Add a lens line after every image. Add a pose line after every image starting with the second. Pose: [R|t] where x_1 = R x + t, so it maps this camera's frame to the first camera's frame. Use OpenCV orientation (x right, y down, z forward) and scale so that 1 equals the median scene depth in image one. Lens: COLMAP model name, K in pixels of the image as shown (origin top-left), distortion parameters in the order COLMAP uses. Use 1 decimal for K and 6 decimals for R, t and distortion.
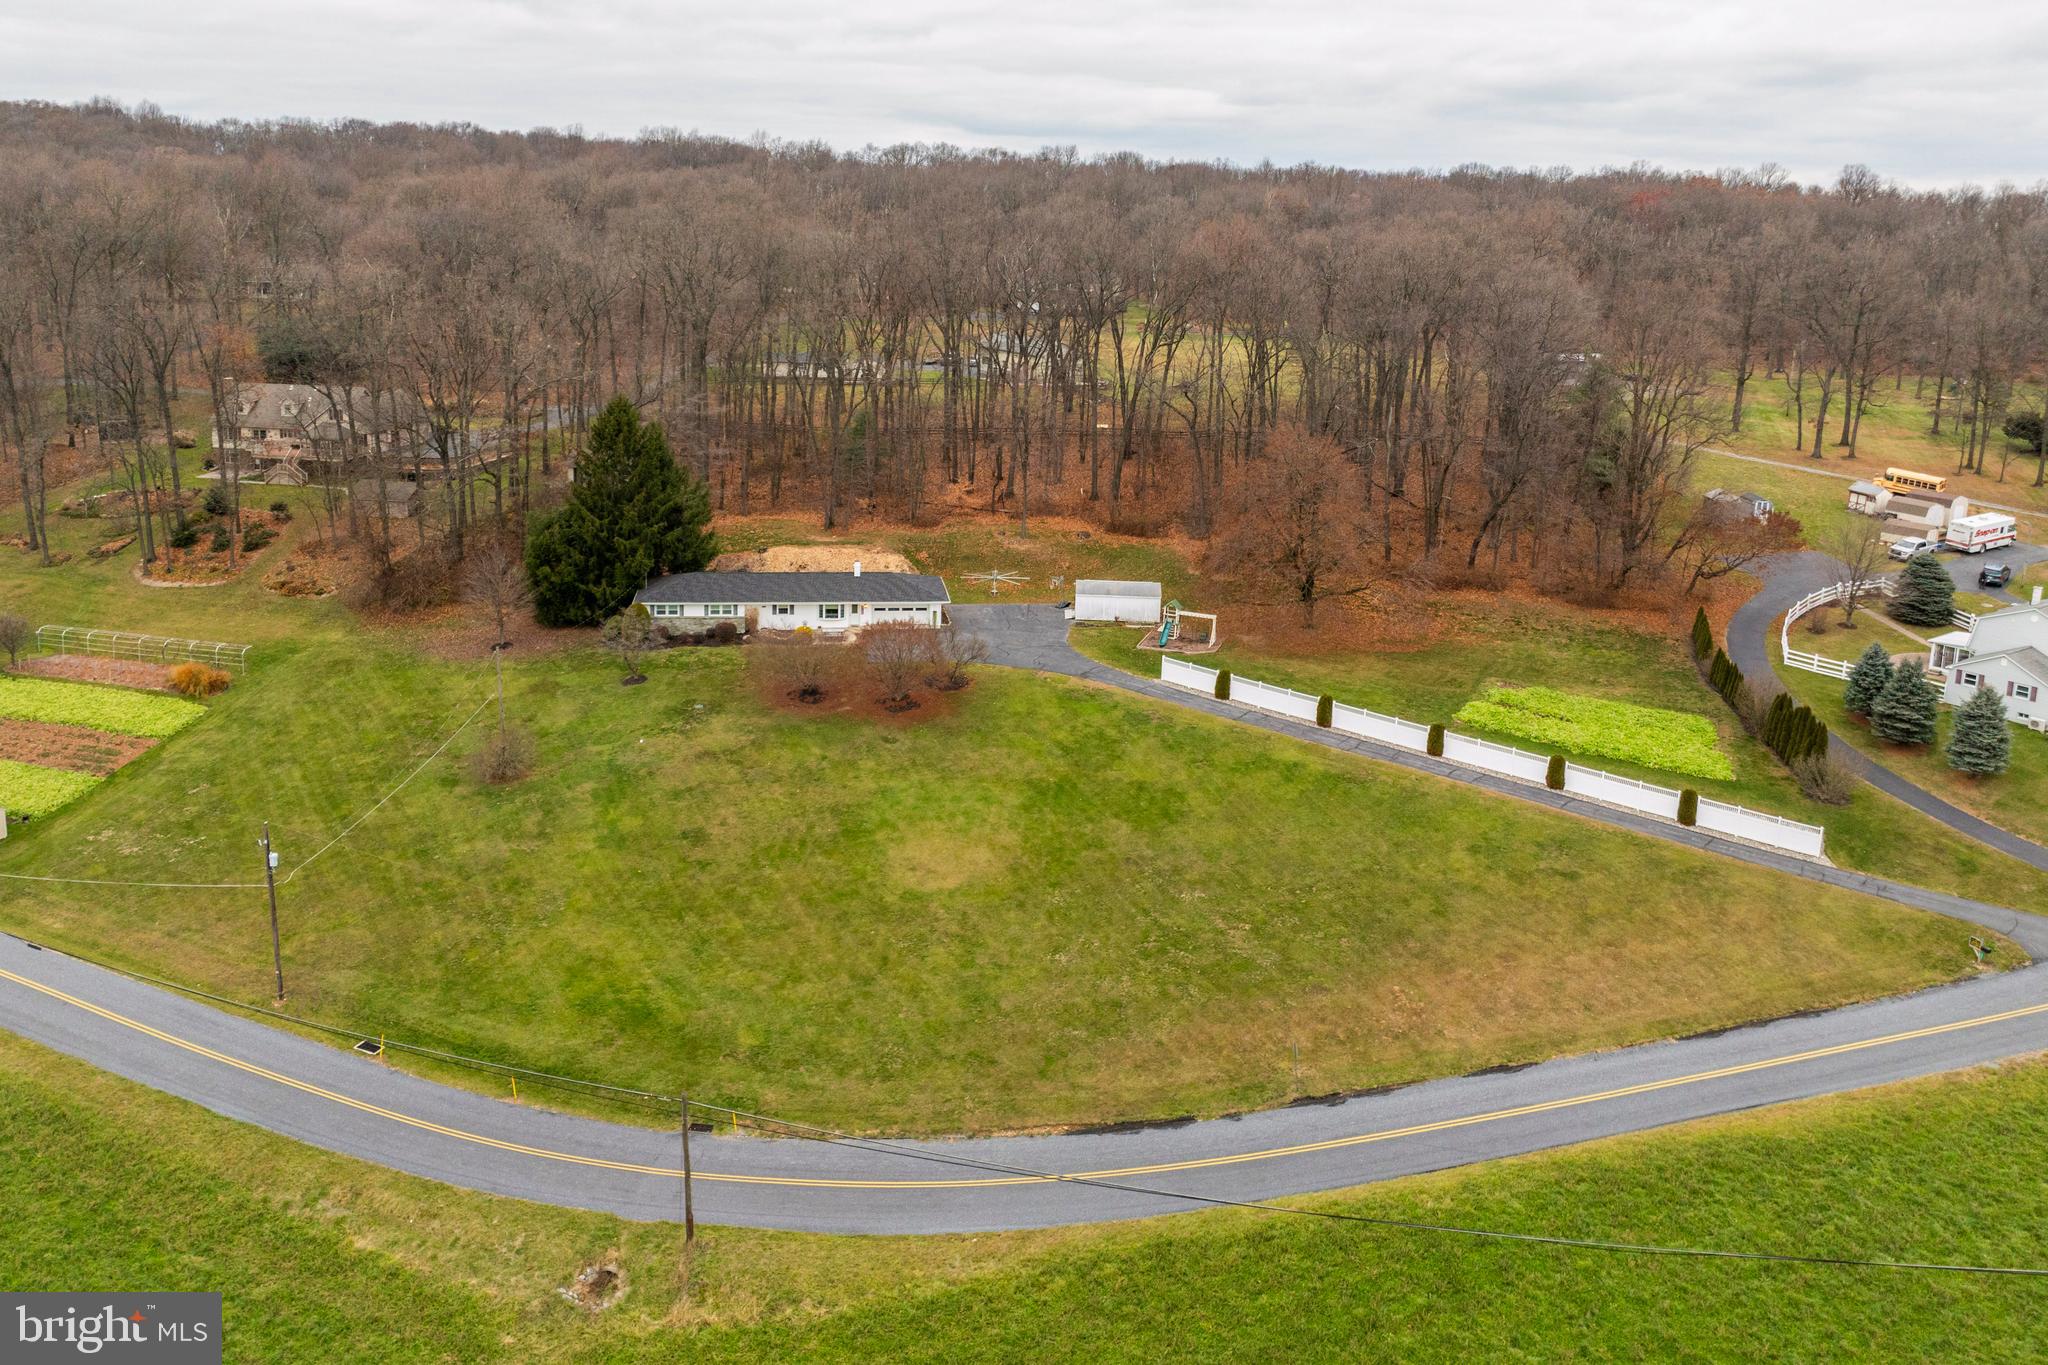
lens RADIAL K [[1584.5, 0, 1031.5], [0, 1584.5, 514.9], [0, 0, 1]] dist [-0.026931, 0.001821]
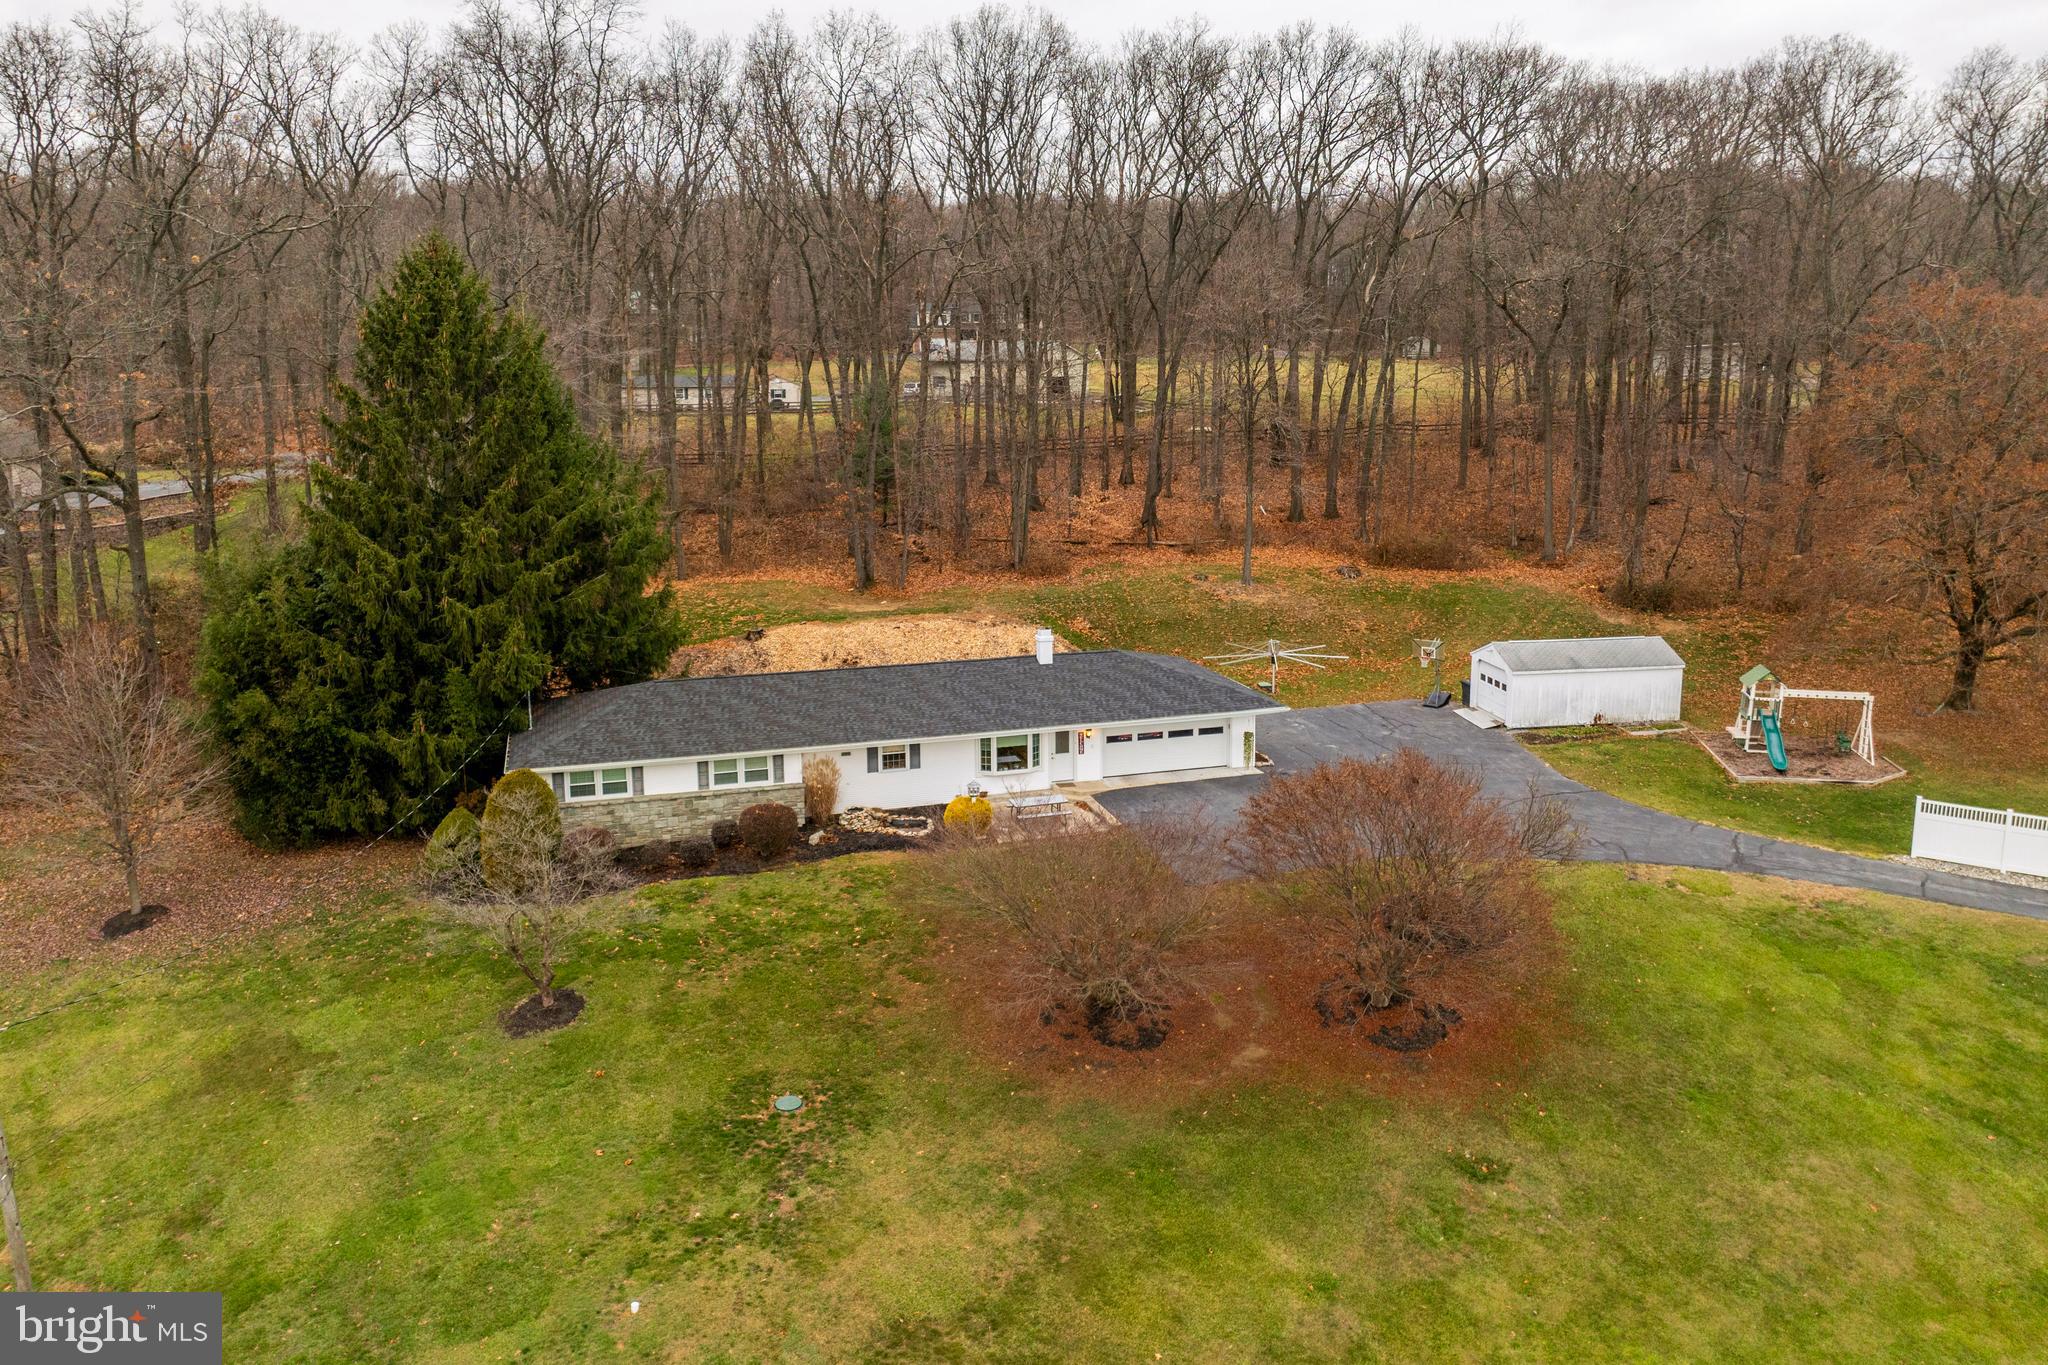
lens RADIAL K [[1489.4, 0, 1029.5], [0, 1489.4, 611.1], [0, 0, 1]] dist [-0.046262, -0.000742]
pose [[0.986517, -0.062721, 0.151163, -0.178159], [0.065515, 0.997759, -0.013567, 0.030579], [-0.149973, 0.023288, 0.988416, 0.629518]]
